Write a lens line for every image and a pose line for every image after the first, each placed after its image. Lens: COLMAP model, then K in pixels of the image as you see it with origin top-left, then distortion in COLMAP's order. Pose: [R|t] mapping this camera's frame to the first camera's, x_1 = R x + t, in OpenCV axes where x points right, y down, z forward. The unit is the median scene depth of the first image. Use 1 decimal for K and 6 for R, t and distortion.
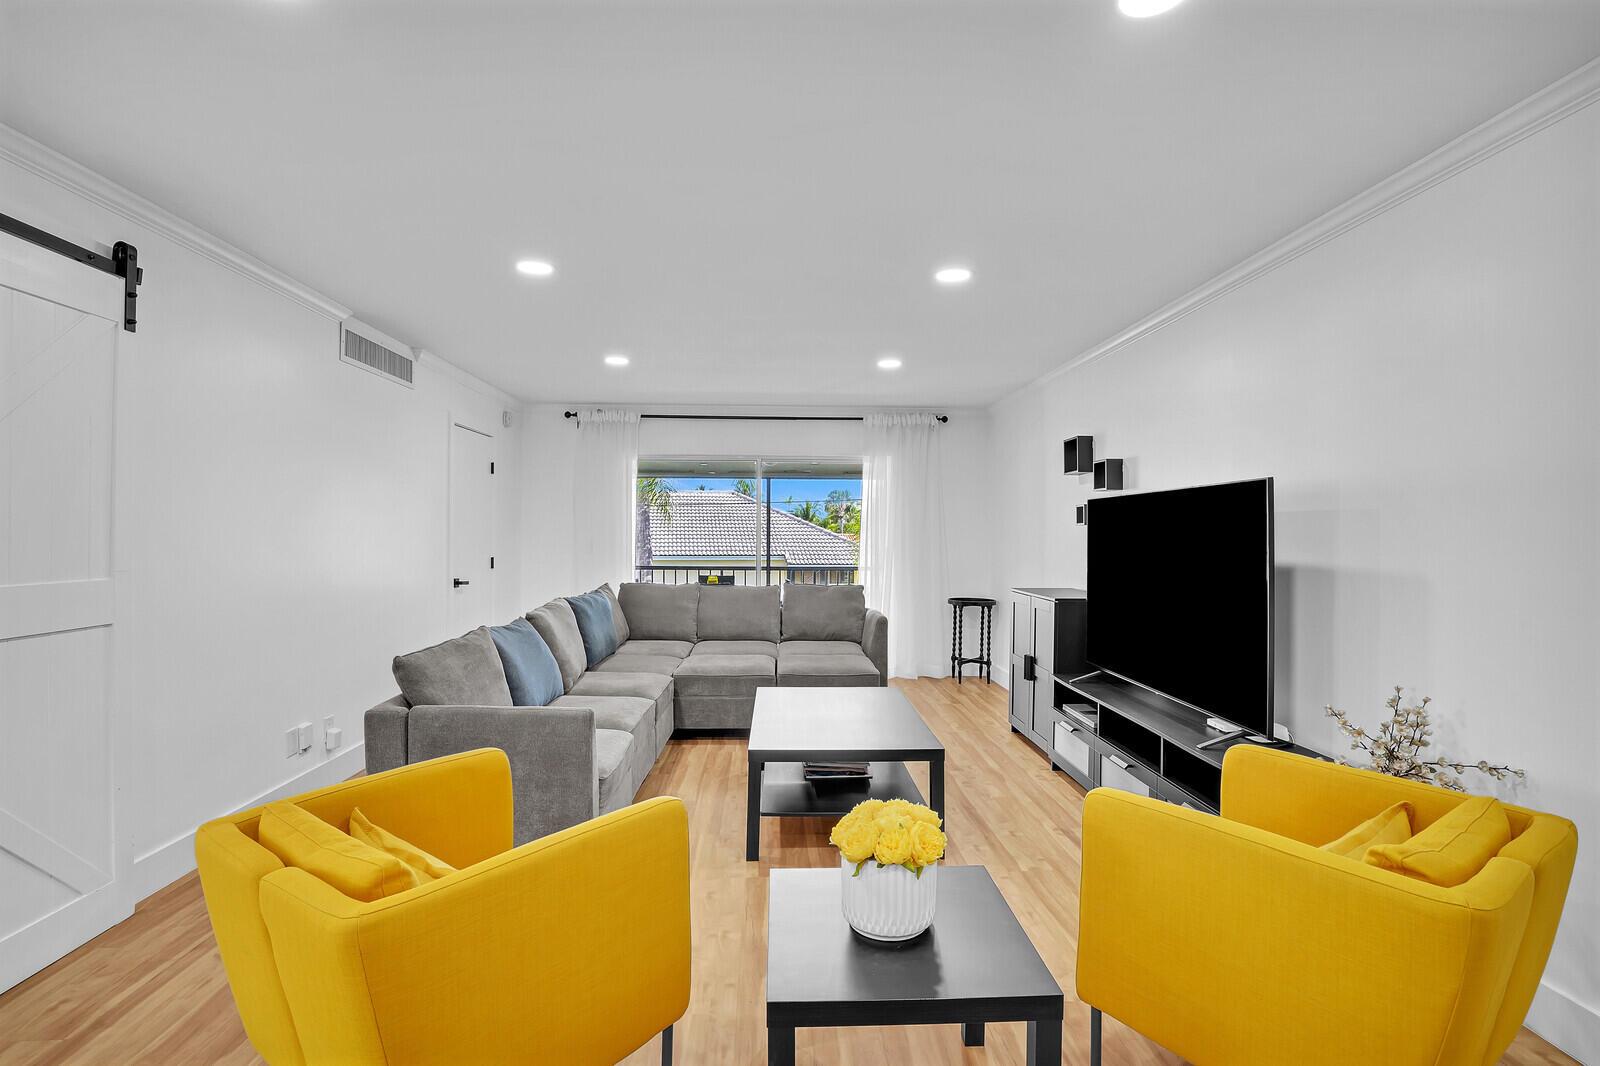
lens RADIAL K [[770.8, 0, 815.1], [0, 770.8, 535.1], [0, 0, 1]] dist [-0.005207, -0.000152]
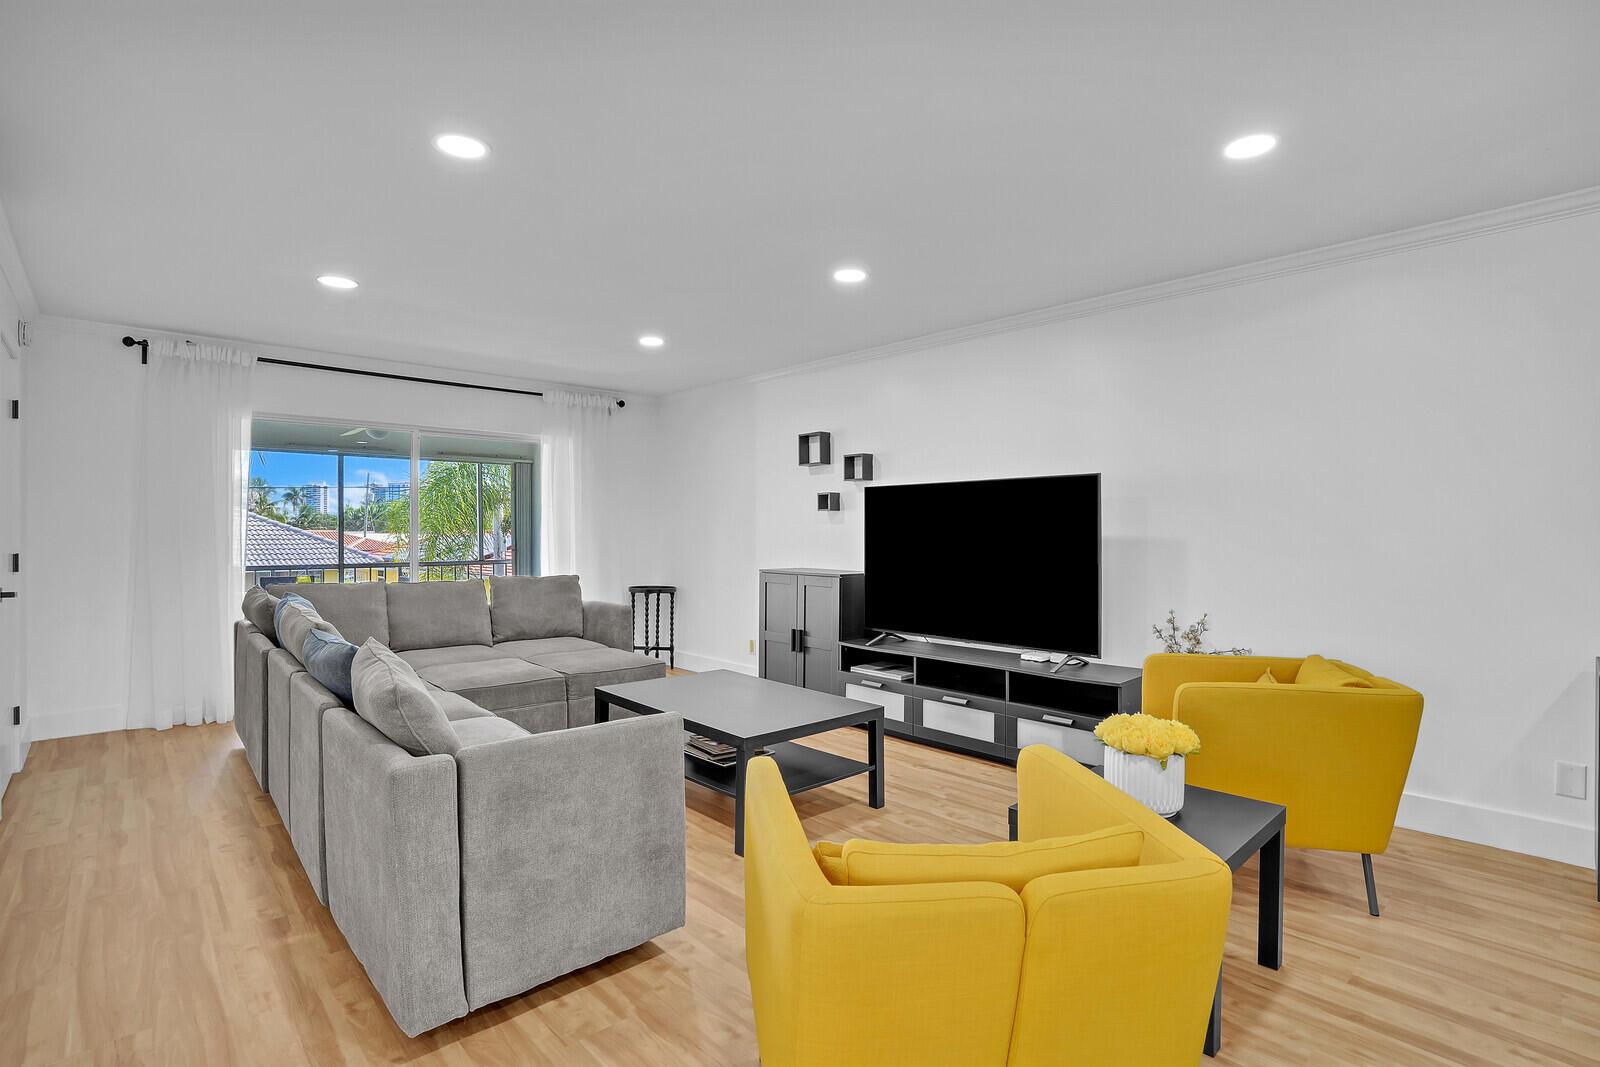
lens RADIAL K [[770.8, 0, 815.4], [0, 770.8, 534.4], [0, 0, 1]] dist [-0.005207, -0.000152]
pose [[0.773635, -0.006371, 0.633599, -0.312928], [0.004999, 0.999980, 0.003951, 0.014487], [-0.633612, 0.000111, 0.773651, 0.109159]]
